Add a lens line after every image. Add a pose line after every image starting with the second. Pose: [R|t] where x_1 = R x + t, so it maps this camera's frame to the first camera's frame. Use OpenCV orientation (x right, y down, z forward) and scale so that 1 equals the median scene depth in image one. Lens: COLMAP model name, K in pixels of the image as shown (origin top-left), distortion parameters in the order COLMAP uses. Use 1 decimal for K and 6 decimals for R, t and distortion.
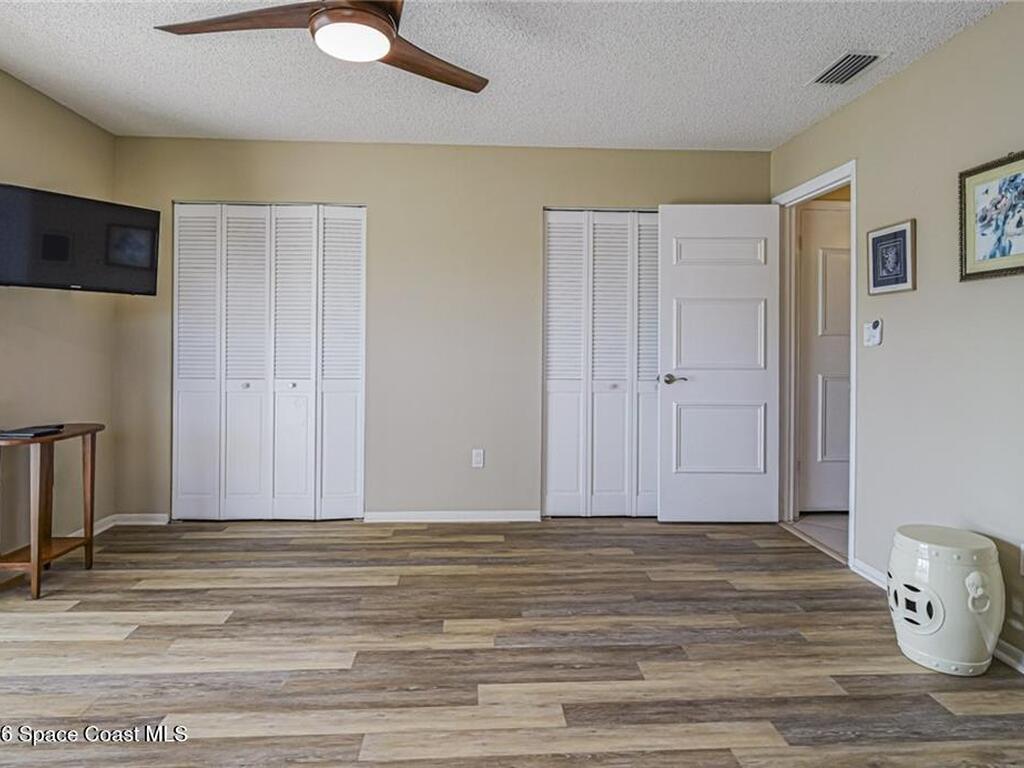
lens RADIAL K [[622.2, 0, 506.1], [0, 622.2, 341.6], [0, 0, 1]] dist [-0.000678, -0.002267]
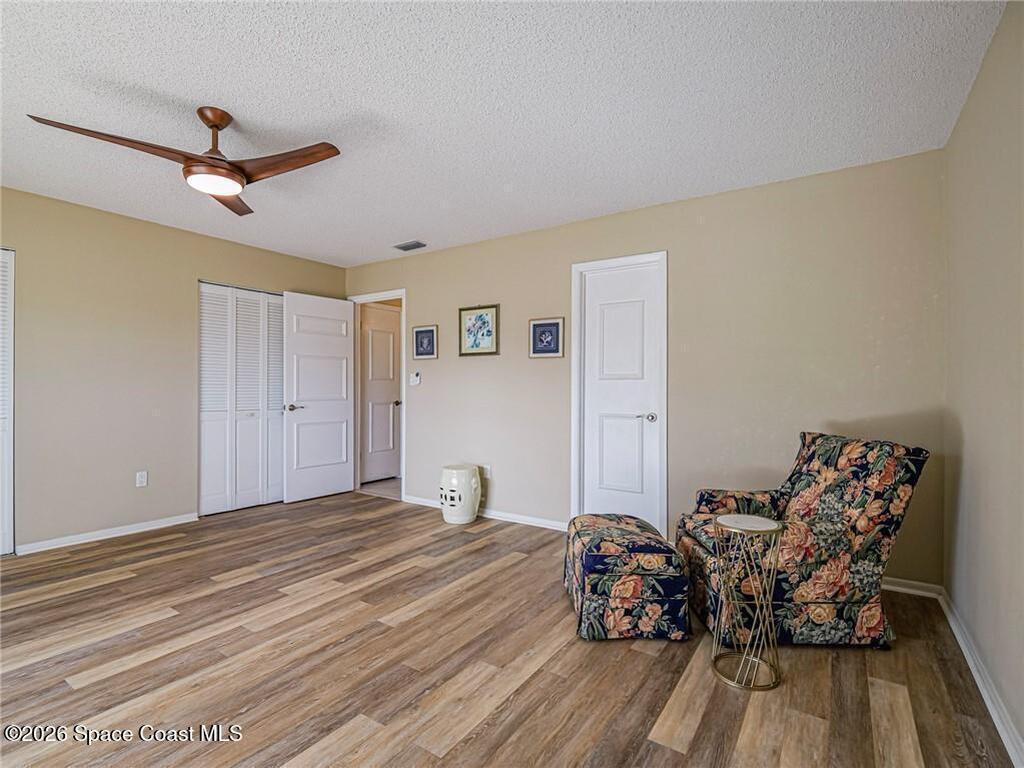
lens RADIAL K [[499.5, 0, 512.0], [0, 499.5, 384.0], [0, 0, 1]] dist [-0.015900, -0.000679]
pose [[0.596742, 0.001496, 0.802432, -0.544989], [-0.001050, 0.999999, -0.001083, 0.004521], [-0.802433, -0.000196, 0.596743, -0.212529]]
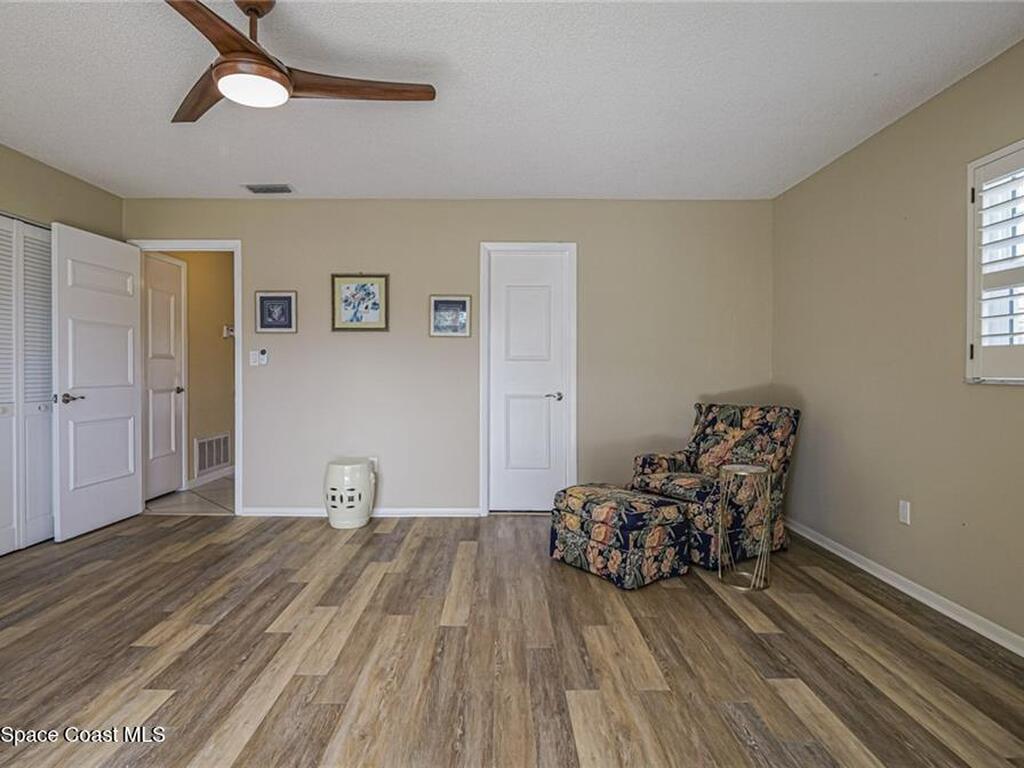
lens RADIAL K [[567.8, 0, 509.3], [0, 567.8, 369.9], [0, 0, 1]] dist [-0.009903, -0.001388]
pose [[0.041706, -0.002619, 0.999126, -0.867831], [-0.003919, 0.999988, 0.002785, 0.012026], [-0.999122, -0.004032, 0.041695, 0.342876]]
